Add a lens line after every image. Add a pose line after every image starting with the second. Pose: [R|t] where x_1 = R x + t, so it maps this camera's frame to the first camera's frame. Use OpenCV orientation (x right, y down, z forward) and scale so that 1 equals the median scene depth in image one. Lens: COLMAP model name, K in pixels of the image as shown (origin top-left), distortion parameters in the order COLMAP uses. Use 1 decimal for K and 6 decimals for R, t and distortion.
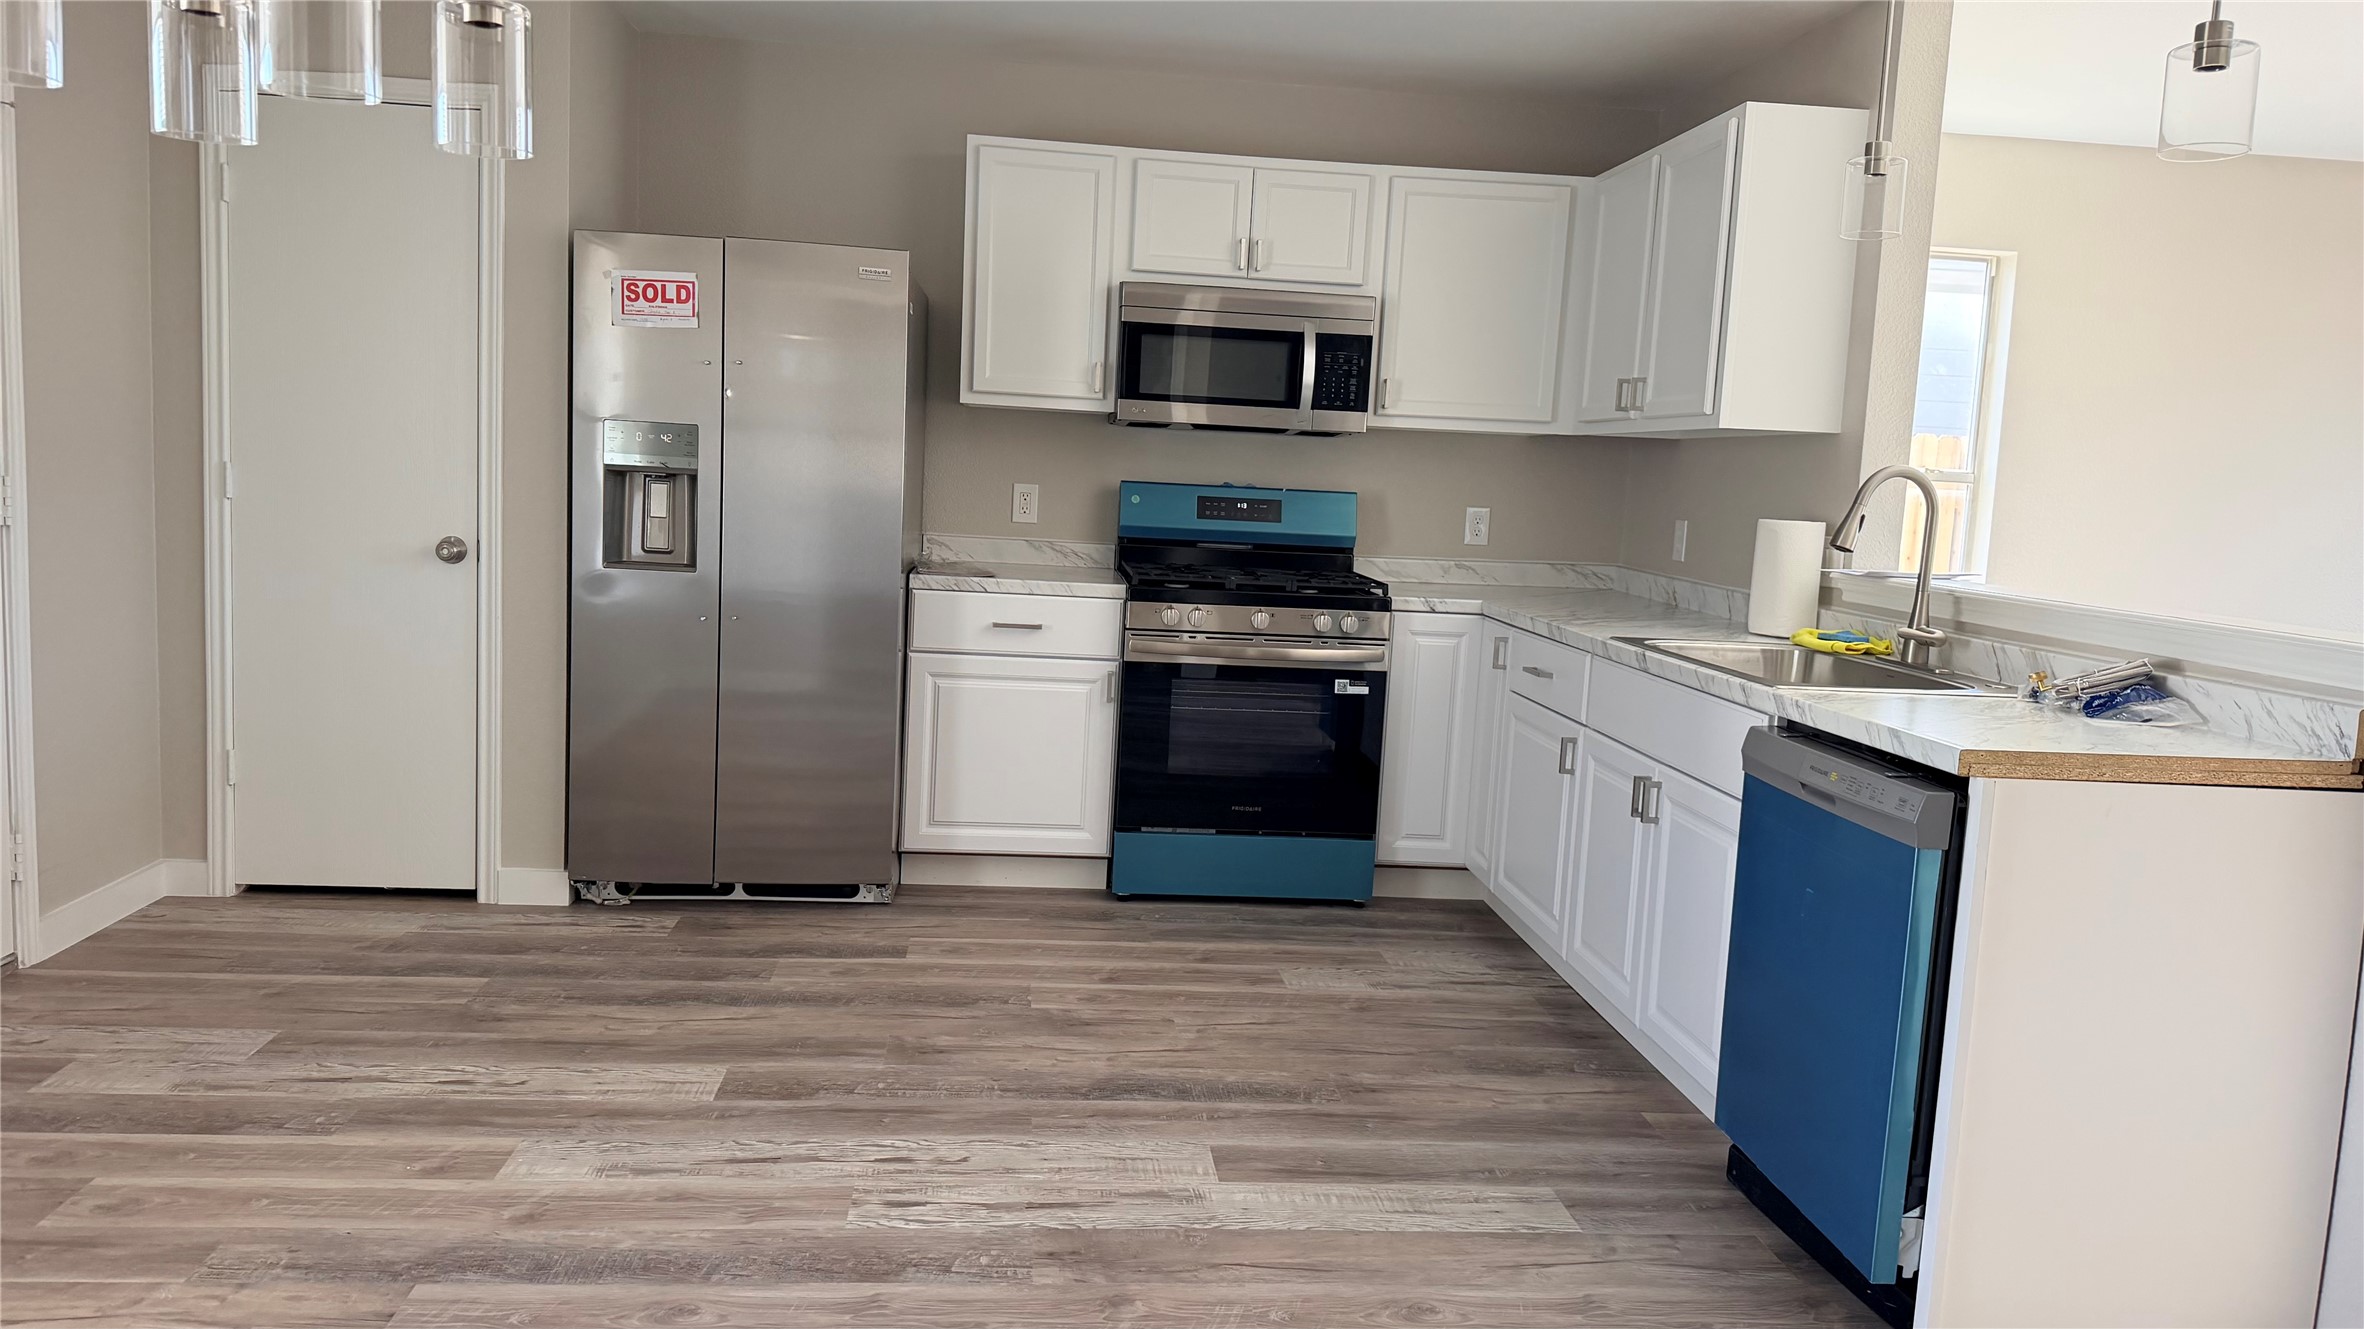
lens RADIAL K [[1636.5, 0, 1182.3], [0, 1636.5, 658.5], [0, 0, 1]] dist [0.058063, -0.077029]
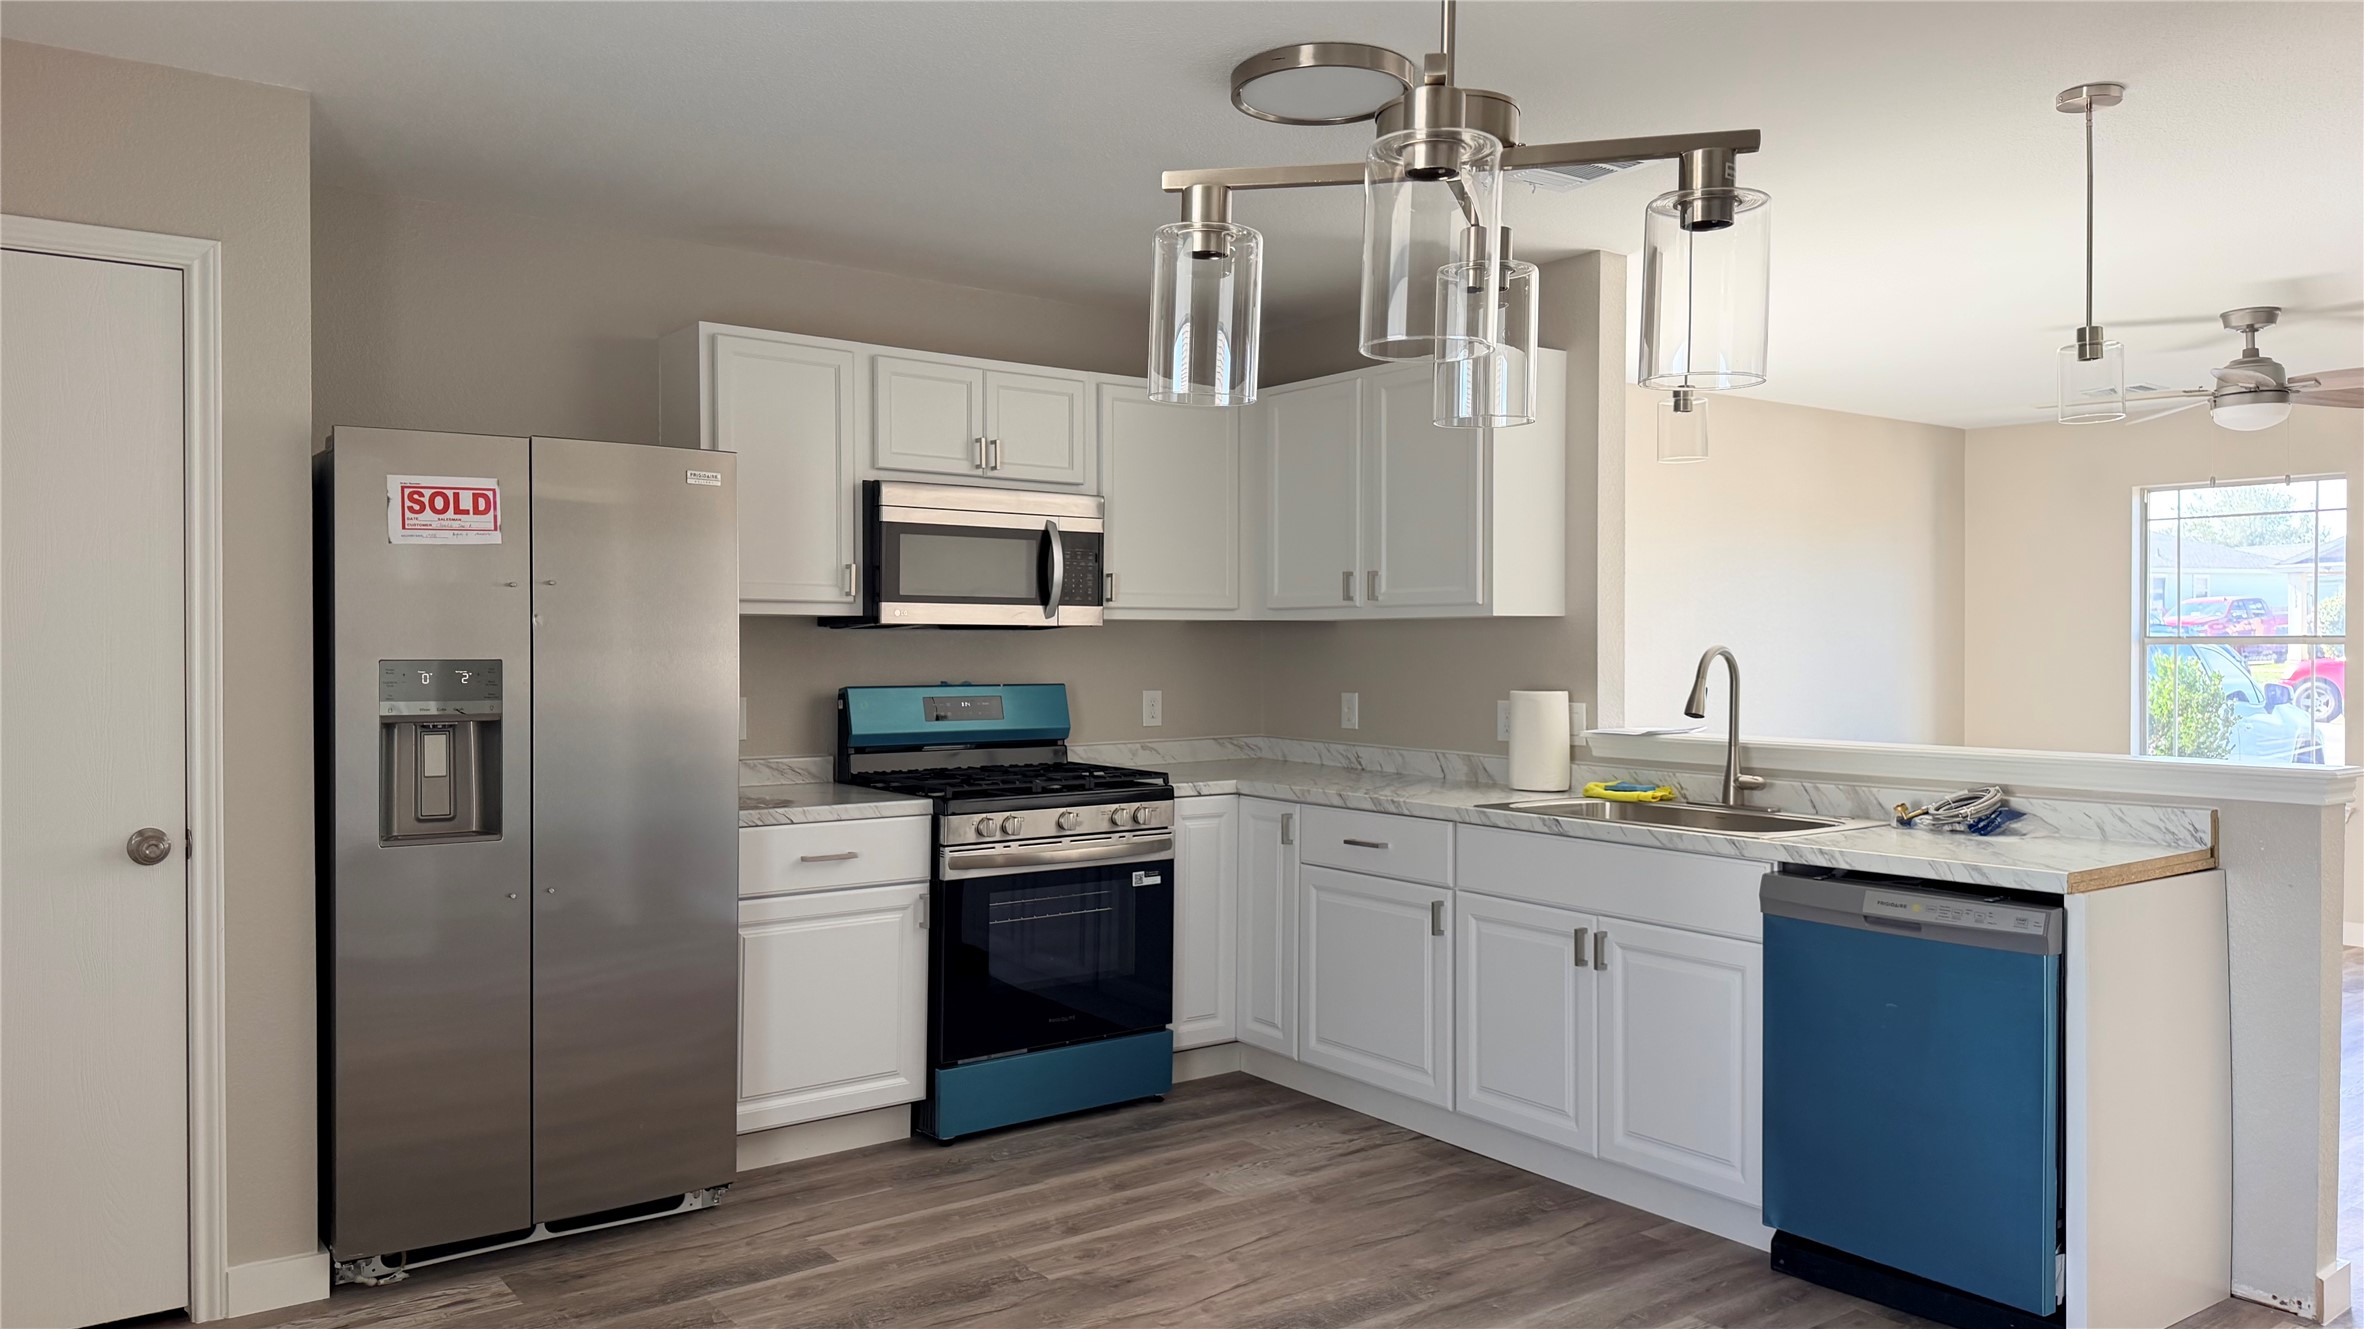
lens RADIAL K [[1636.5, 0, 1196.0], [0, 1636.5, 657.5], [0, 0, 1]] dist [0.058063, -0.077029]
pose [[0.858027, -0.054728, 0.510680, -0.433033], [0.102794, 0.992487, -0.066350, -0.055142], [-0.503212, 0.109425, 0.857207, 0.126278]]
